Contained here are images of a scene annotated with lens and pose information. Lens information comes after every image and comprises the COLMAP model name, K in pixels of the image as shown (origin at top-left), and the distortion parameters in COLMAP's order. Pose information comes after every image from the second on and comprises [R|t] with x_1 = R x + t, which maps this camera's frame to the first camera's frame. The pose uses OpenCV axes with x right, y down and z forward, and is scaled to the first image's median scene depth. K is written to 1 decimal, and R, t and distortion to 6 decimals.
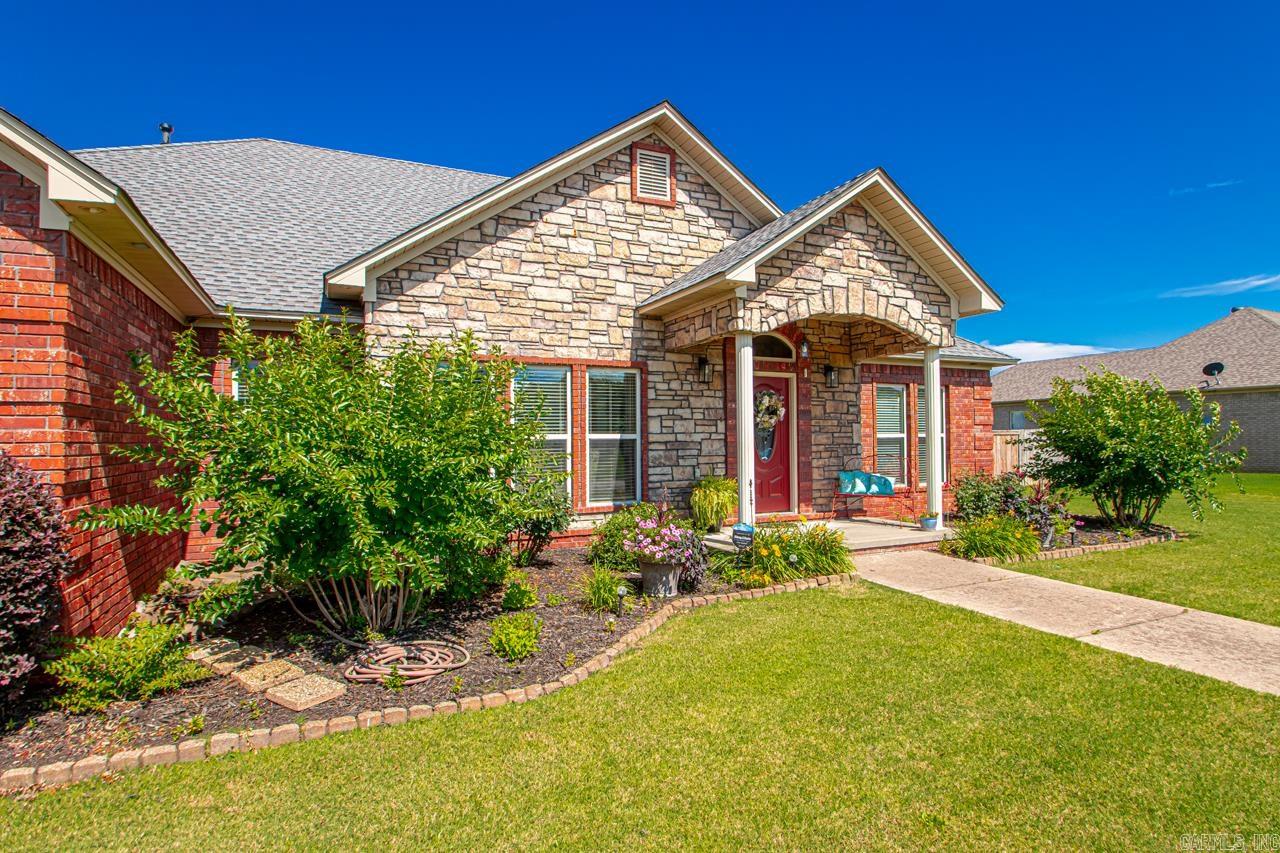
lens RADIAL K [[644.5, 0, 640.0], [0, 644.5, 426.5], [0, 0, 1]] dist [-0.010723, -0.000635]
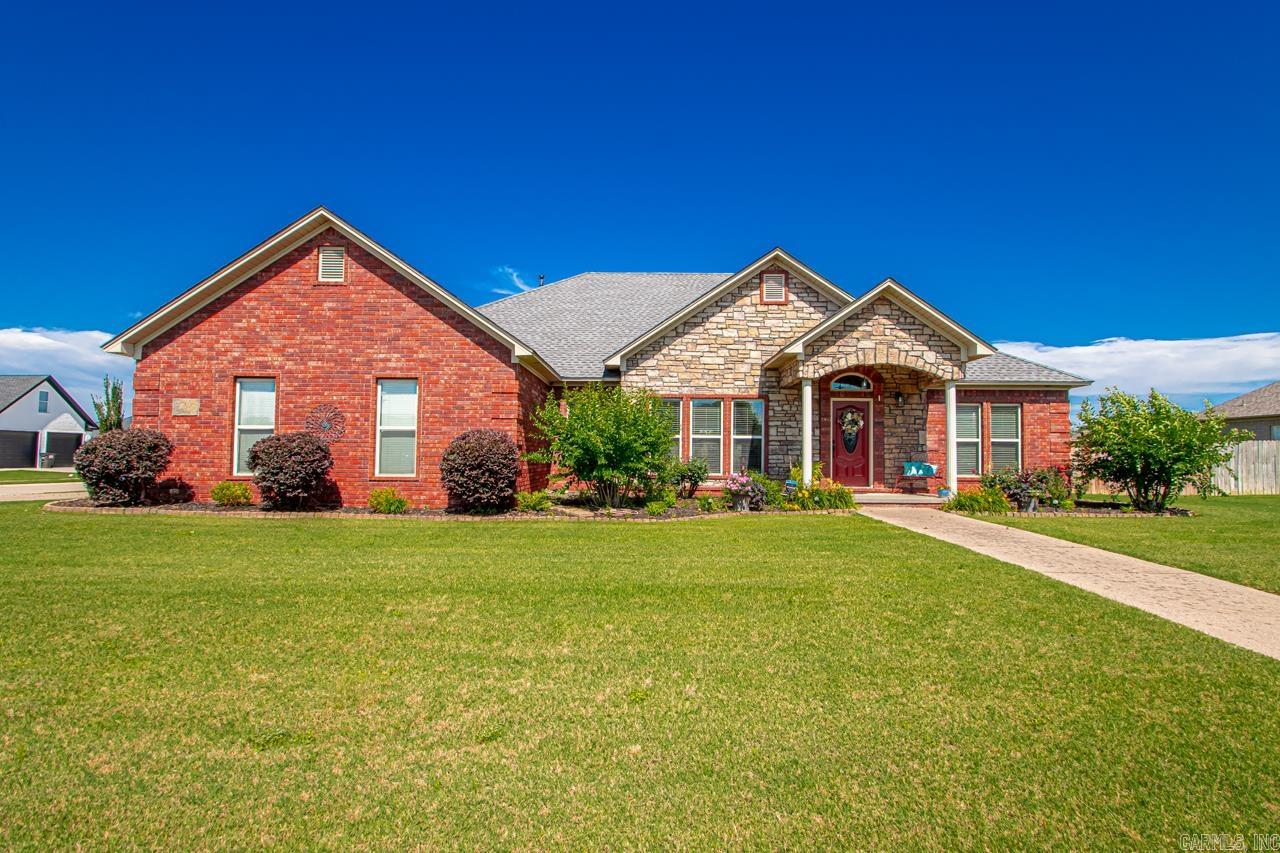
lens RADIAL K [[598.5, 0, 647.7], [0, 598.5, 431.1], [0, 0, 1]] dist [0.011156, -0.009333]
pose [[0.899124, -0.001871, -0.437690, 0.446585], [-0.008716, 0.999716, -0.022177, 0.039414], [0.437608, 0.023755, 0.898852, -0.632781]]
